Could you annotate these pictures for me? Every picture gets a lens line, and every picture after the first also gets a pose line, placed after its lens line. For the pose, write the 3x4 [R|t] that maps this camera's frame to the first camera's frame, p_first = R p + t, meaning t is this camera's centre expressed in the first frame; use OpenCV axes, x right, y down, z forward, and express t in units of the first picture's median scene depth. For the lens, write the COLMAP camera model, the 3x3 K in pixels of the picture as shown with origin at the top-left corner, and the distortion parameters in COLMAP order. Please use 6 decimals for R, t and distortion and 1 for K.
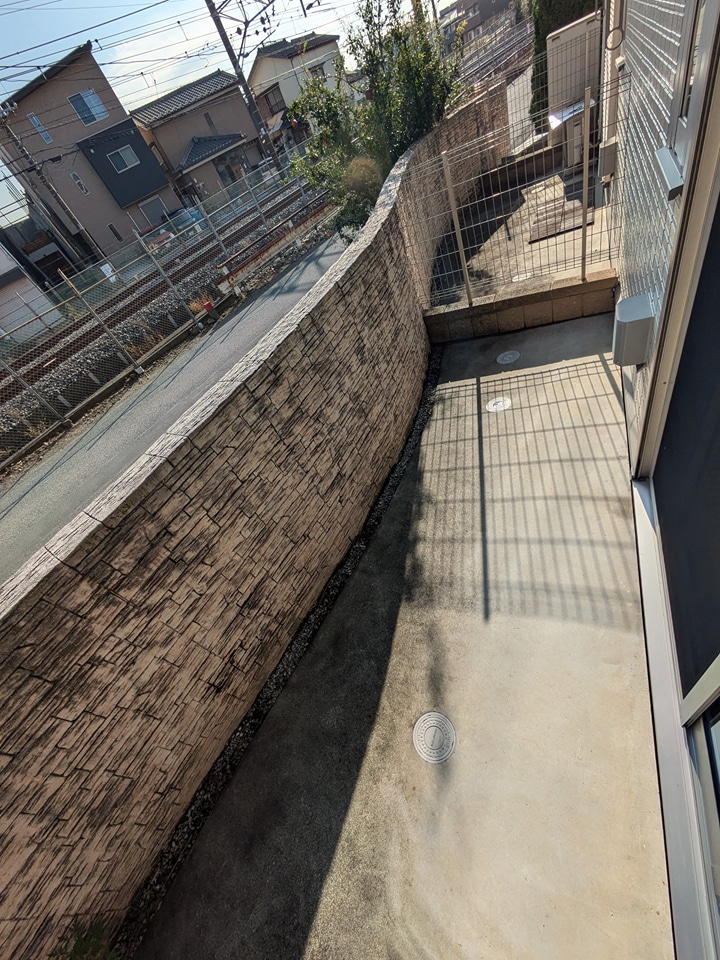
lens RADIAL K [[379.2, 0, 360.4], [0, 379.2, 478.7], [0, 0, 1]] dist [-0.002376, 0.001926]
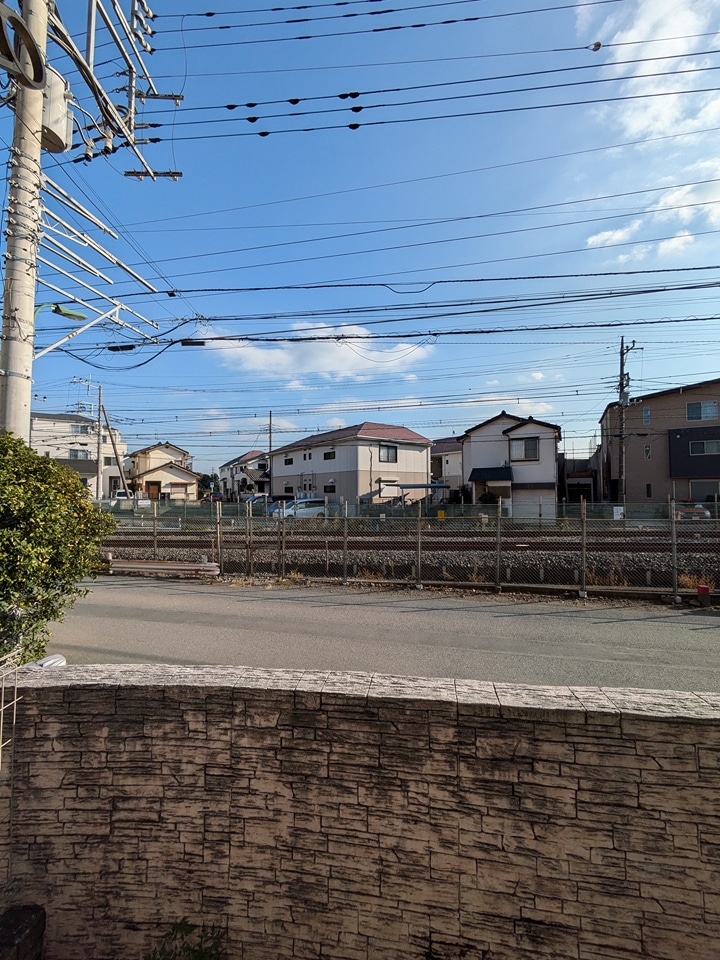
lens RADIAL K [[379.2, 0, 363.0], [0, 379.2, 480.6], [0, 0, 1]] dist [-0.002376, 0.001926]
pose [[0.361860, 0.326827, -0.873064, -0.052880], [-0.740839, 0.669302, -0.056506, 0.027651], [0.565876, 0.667247, 0.484320, -0.178846]]
